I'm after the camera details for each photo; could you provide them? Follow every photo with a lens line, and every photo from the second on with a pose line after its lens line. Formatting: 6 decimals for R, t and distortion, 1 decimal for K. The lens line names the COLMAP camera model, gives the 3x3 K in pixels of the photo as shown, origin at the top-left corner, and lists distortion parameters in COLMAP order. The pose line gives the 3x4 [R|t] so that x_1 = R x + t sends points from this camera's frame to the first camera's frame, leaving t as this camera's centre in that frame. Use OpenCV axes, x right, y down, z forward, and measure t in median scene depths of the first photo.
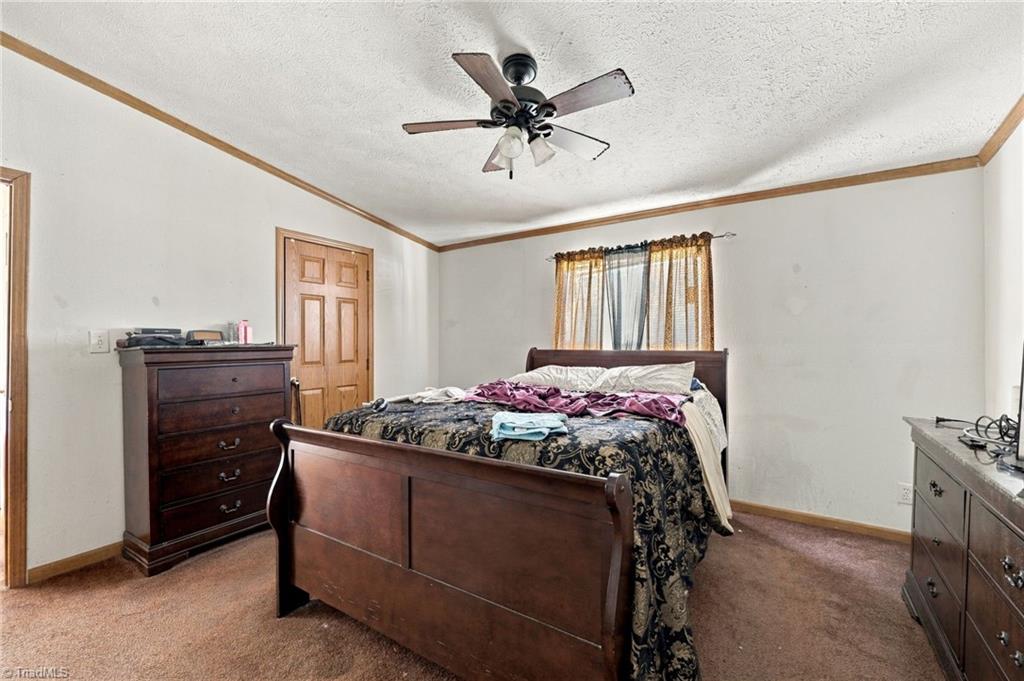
lens RADIAL K [[419.3, 0, 523.0], [0, 419.3, 342.4], [0, 0, 1]] dist [0.003195, 0.000232]
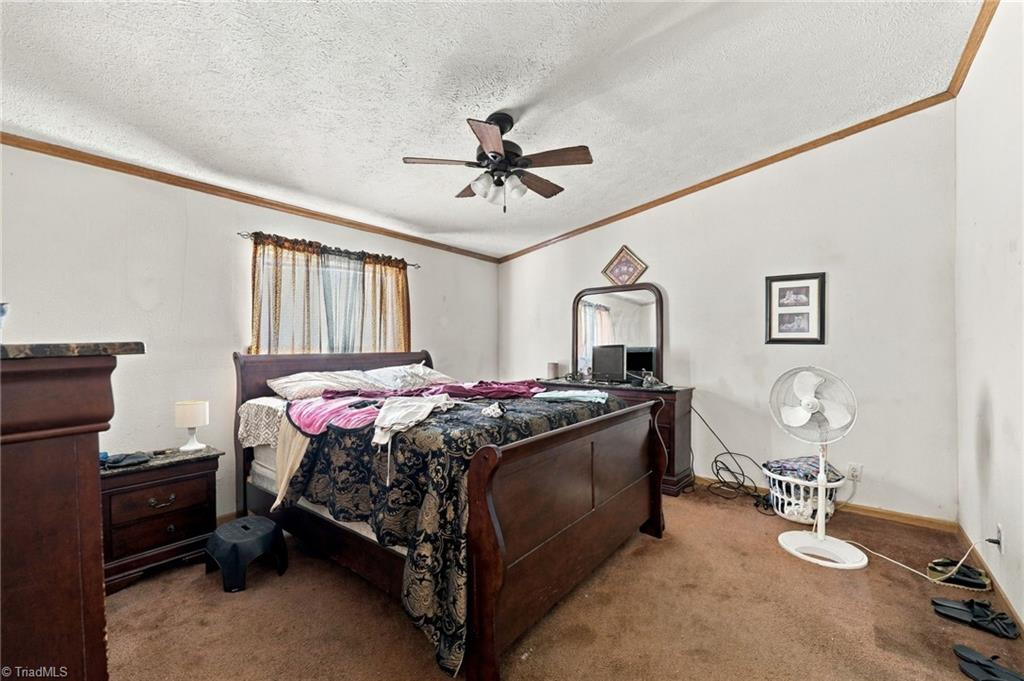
lens RADIAL K [[419.3, 0, 521.8], [0, 419.3, 345.3], [0, 0, 1]] dist [0.003195, 0.000232]
pose [[0.090256, 0.002822, 0.995915, -0.739058], [0.001323, 0.999995, -0.002954, 0.003141], [-0.995918, 0.001585, 0.090252, 0.491555]]
